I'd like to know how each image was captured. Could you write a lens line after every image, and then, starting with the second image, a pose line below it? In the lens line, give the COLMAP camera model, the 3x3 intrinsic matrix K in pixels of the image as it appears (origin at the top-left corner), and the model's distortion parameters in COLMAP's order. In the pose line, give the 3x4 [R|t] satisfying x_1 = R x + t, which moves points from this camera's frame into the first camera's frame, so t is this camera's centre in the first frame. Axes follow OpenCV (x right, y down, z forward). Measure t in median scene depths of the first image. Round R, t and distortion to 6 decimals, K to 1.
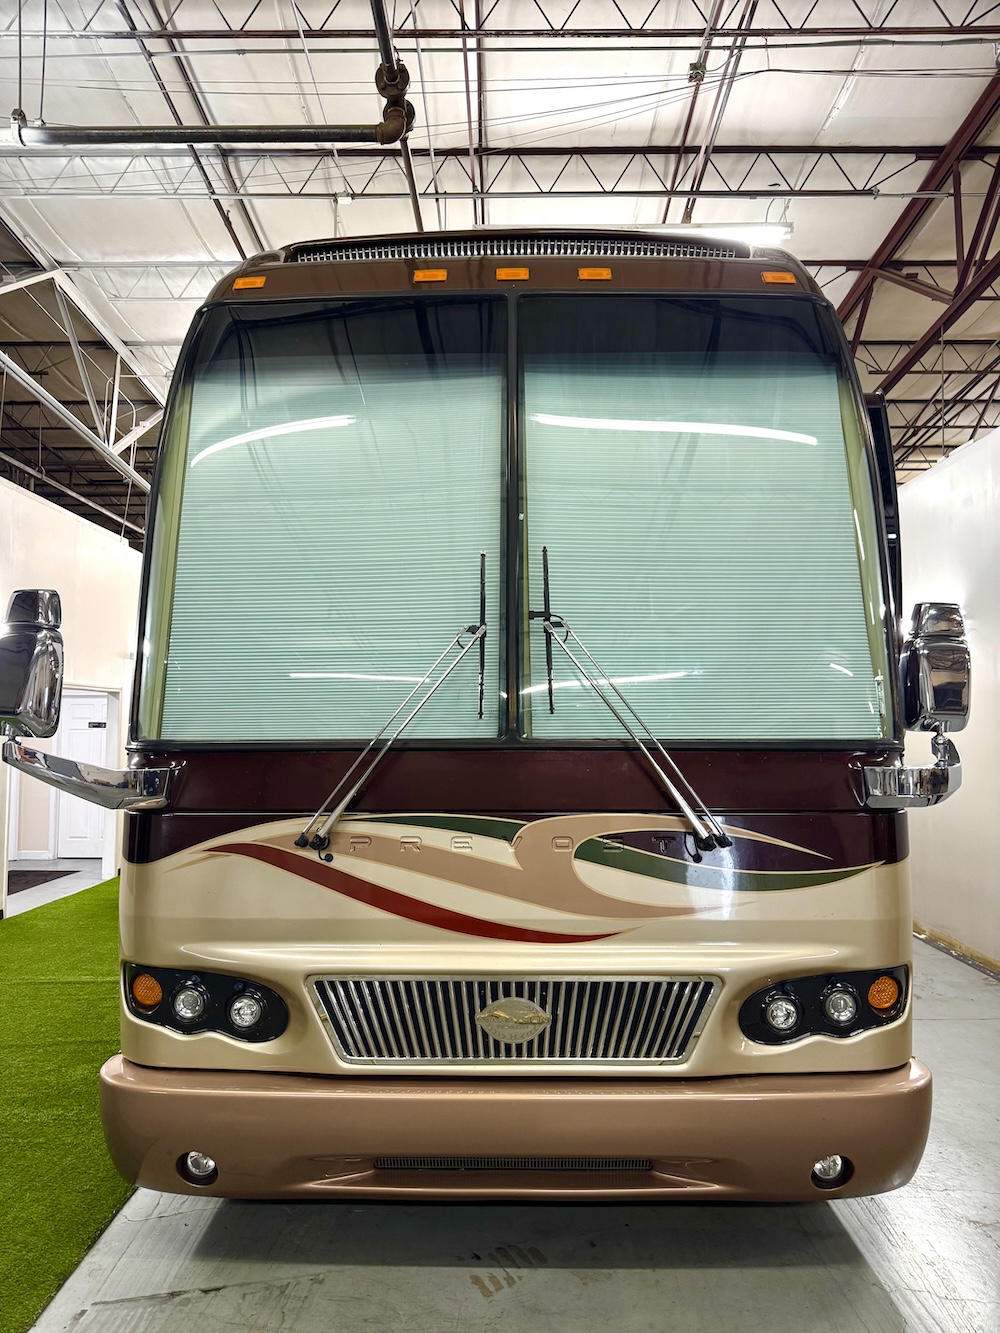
lens RADIAL K [[935.1, 0, 496.4], [0, 935.1, 672.3], [0, 0, 1]] dist [0.045536, -0.063587]
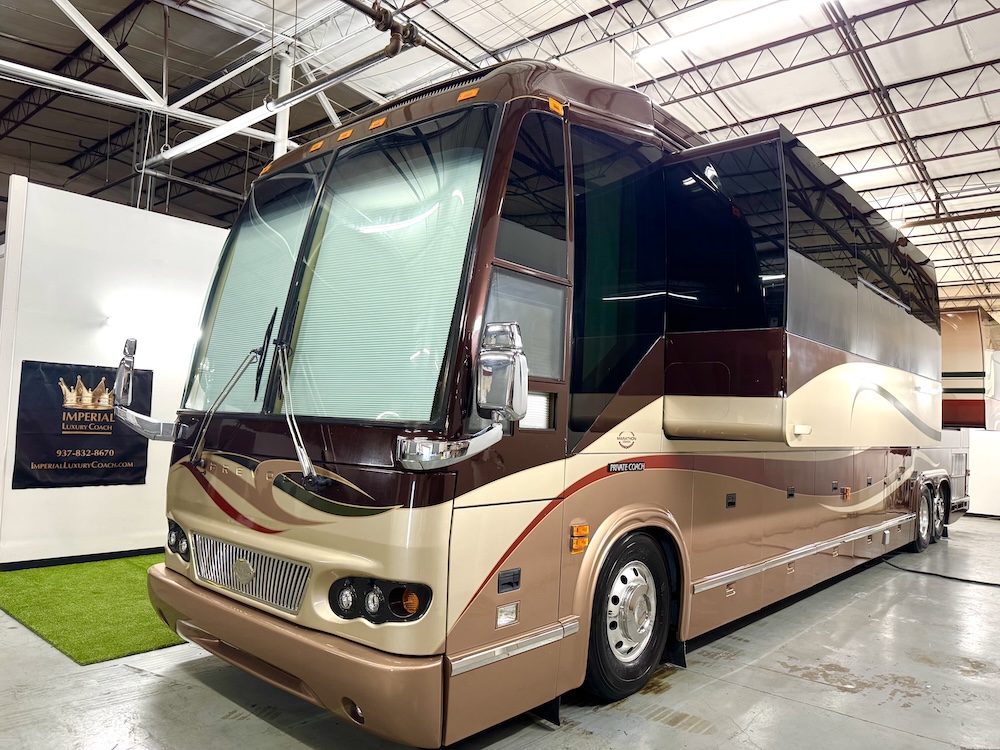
lens RADIAL K [[701.5, 0, 500.3], [0, 701.5, 377.5], [0, 0, 1]] dist [0.045536, -0.063587]
pose [[0.768503, -0.000844, -0.639845, 1.221860], [-0.006483, 0.999938, -0.009107, 0.011950], [0.639813, 0.011147, 0.768450, 0.273909]]
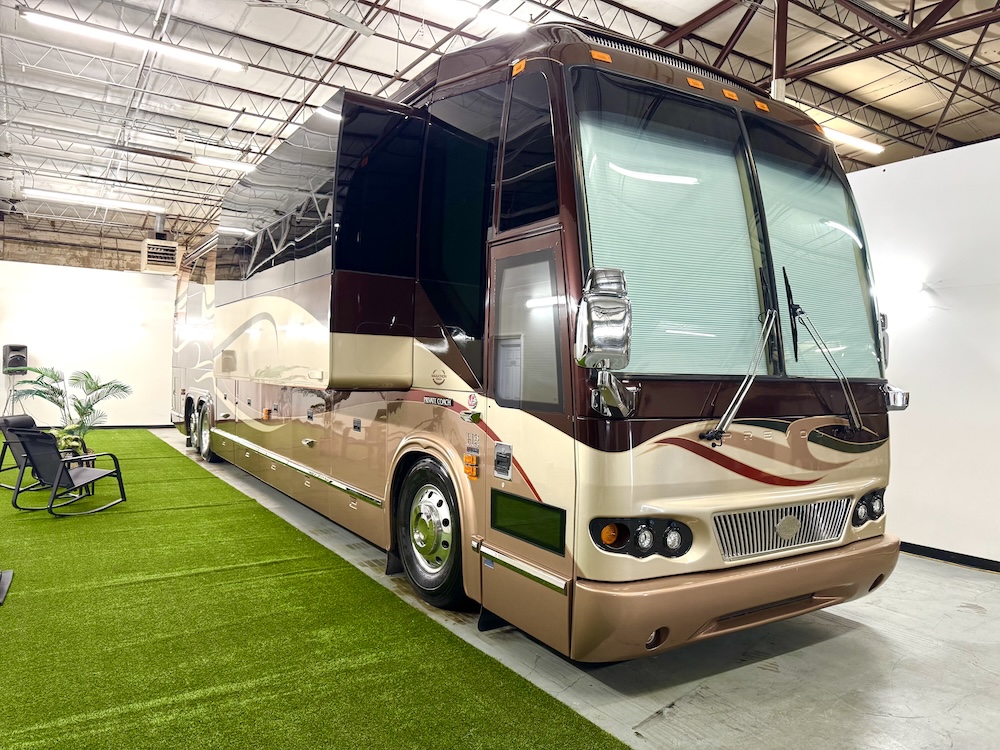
lens RADIAL K [[701.5, 0, 500.3], [0, 701.5, 377.5], [0, 0, 1]] dist [0.045536, -0.063587]
pose [[0.832274, 0.018610, 0.554052, -1.207419], [-0.061973, 0.996295, 0.059629, 0.026331], [-0.550890, -0.083964, 0.830343, 0.177116]]
